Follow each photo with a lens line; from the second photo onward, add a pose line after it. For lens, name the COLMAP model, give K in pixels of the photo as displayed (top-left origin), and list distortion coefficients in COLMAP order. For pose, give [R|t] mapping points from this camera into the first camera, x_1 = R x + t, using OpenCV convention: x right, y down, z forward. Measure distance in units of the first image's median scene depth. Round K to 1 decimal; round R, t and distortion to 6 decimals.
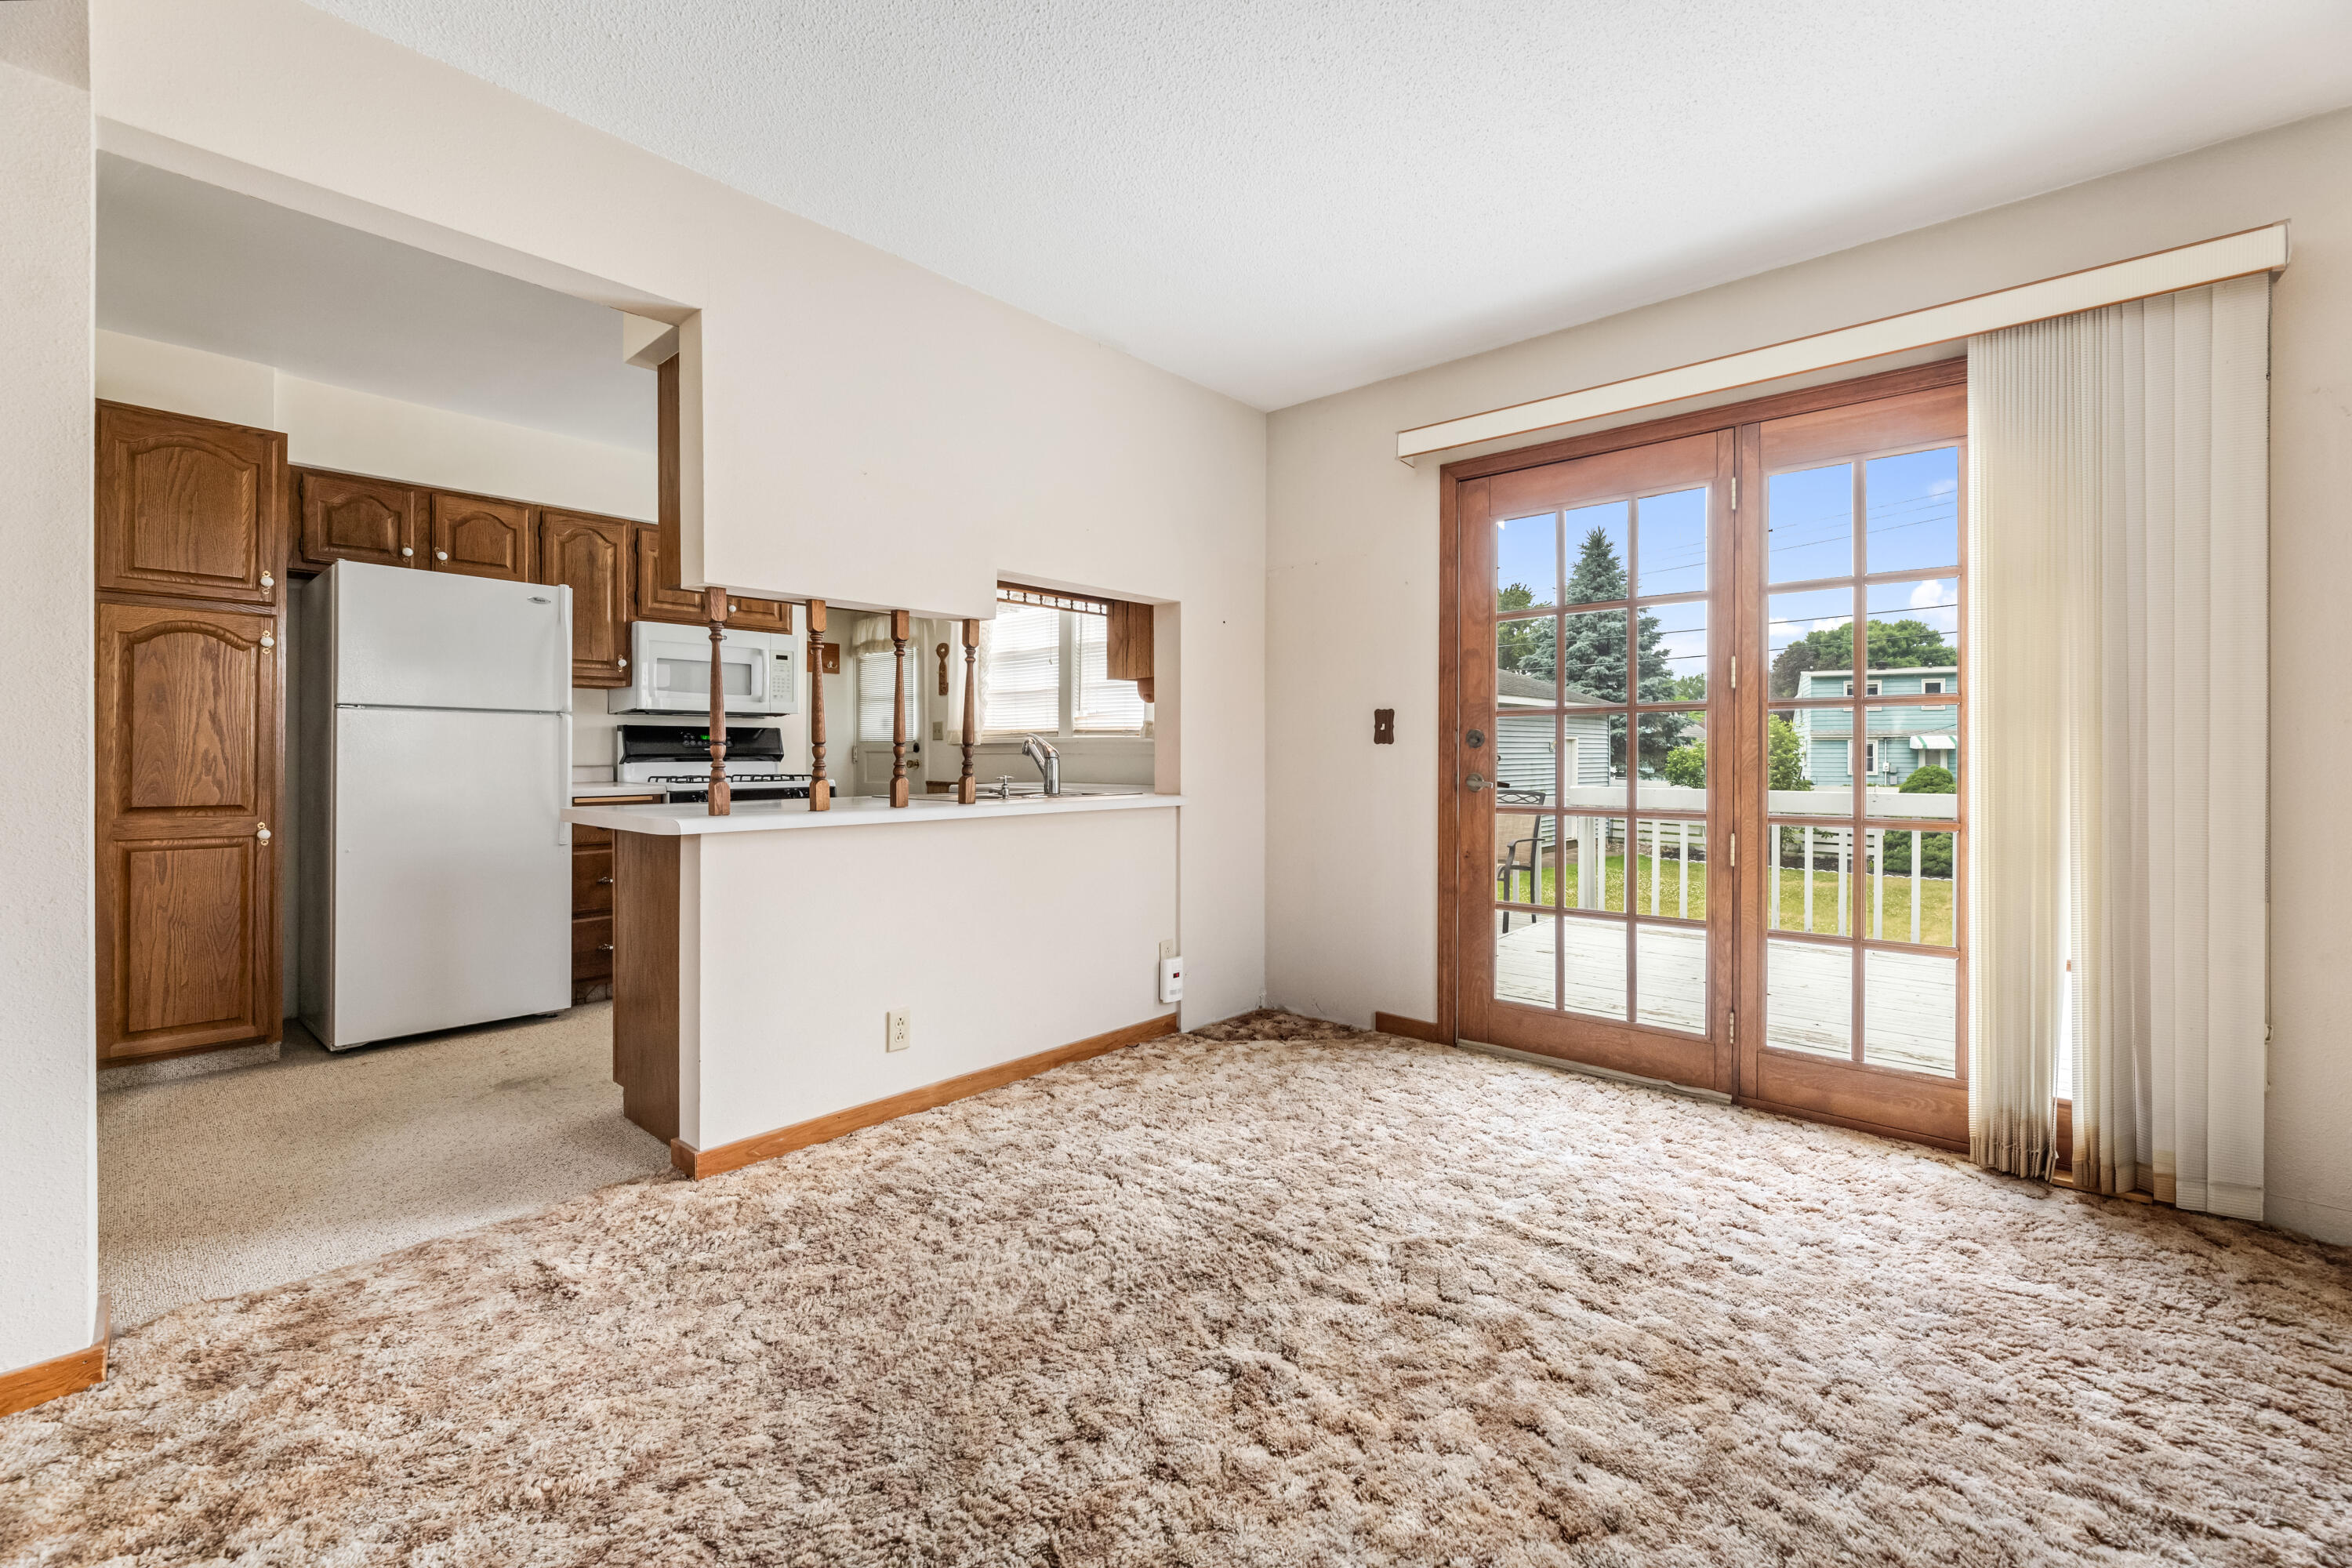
lens RADIAL K [[979.7, 0, 1187.7], [0, 979.7, 754.8], [0, 0, 1]] dist [-0.002012, -0.000160]
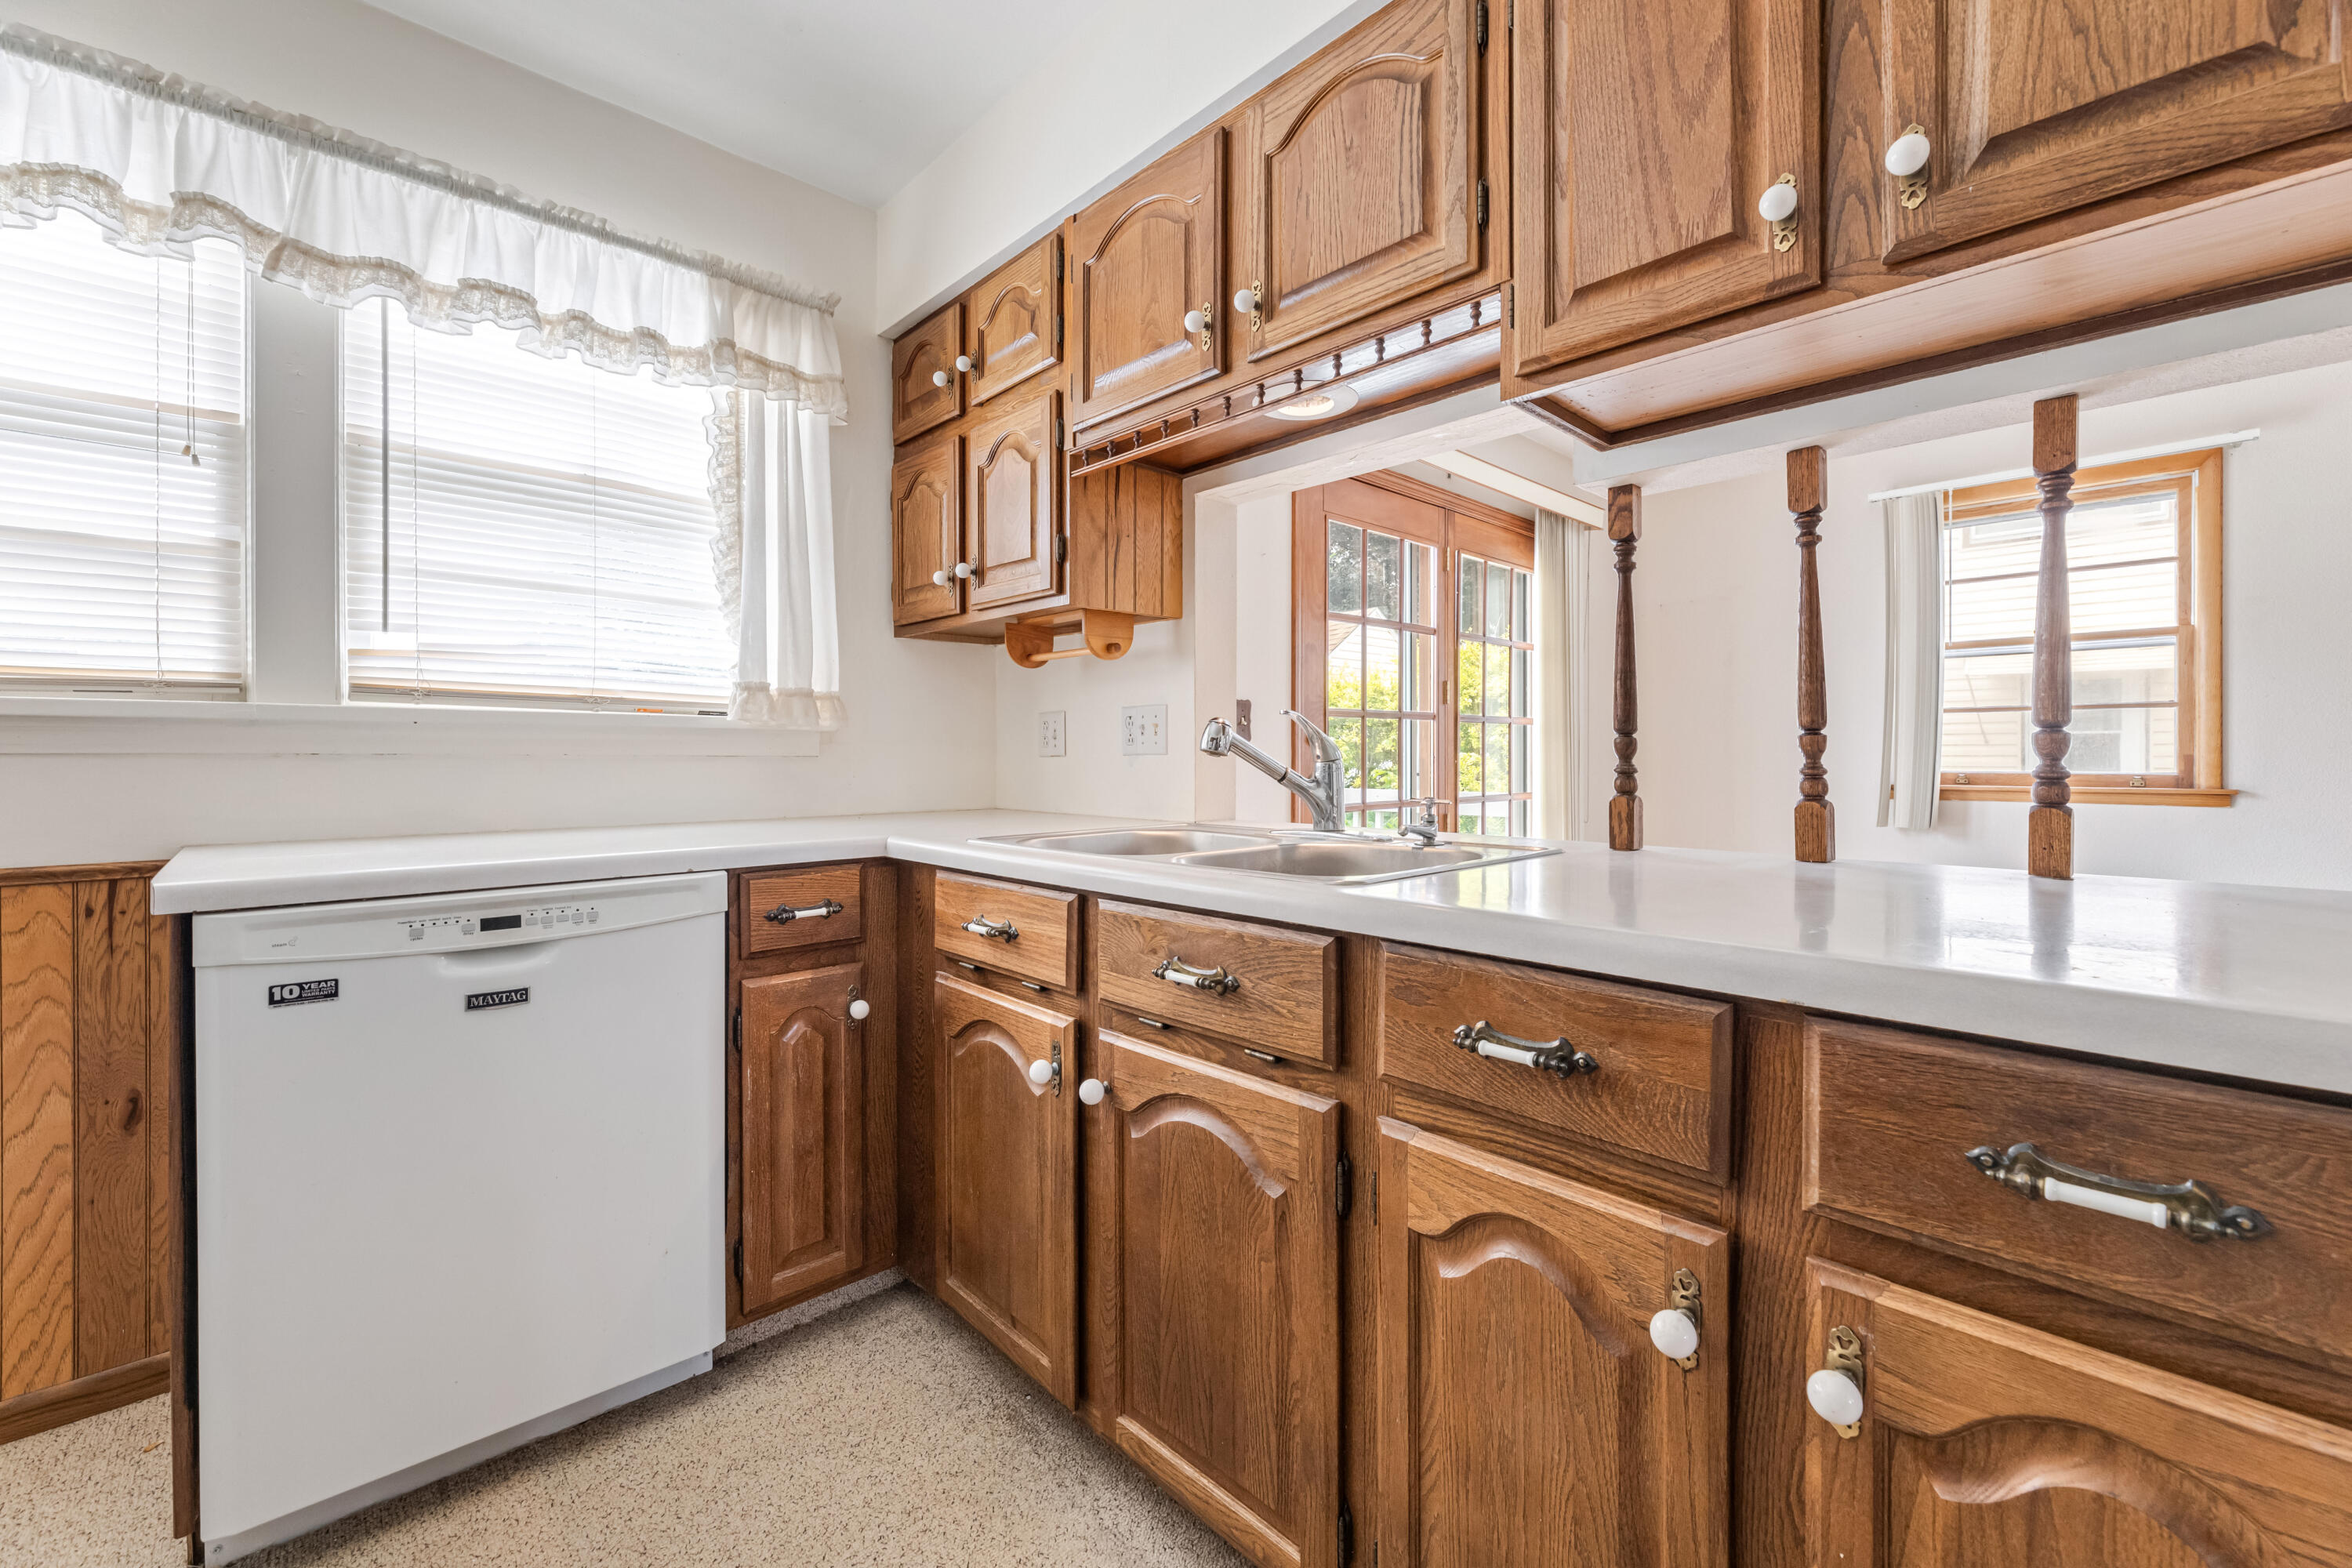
lens RADIAL K [[958.7, 0, 1189.9], [0, 958.7, 755.3], [0, 0, 1]] dist [0.000902, -0.000275]
pose [[0.078934, -0.000269, 0.996880, -0.724320], [0.003314, 0.999995, 0.000007, 0.000296], [-0.996874, 0.003303, 0.078934, 1.164195]]
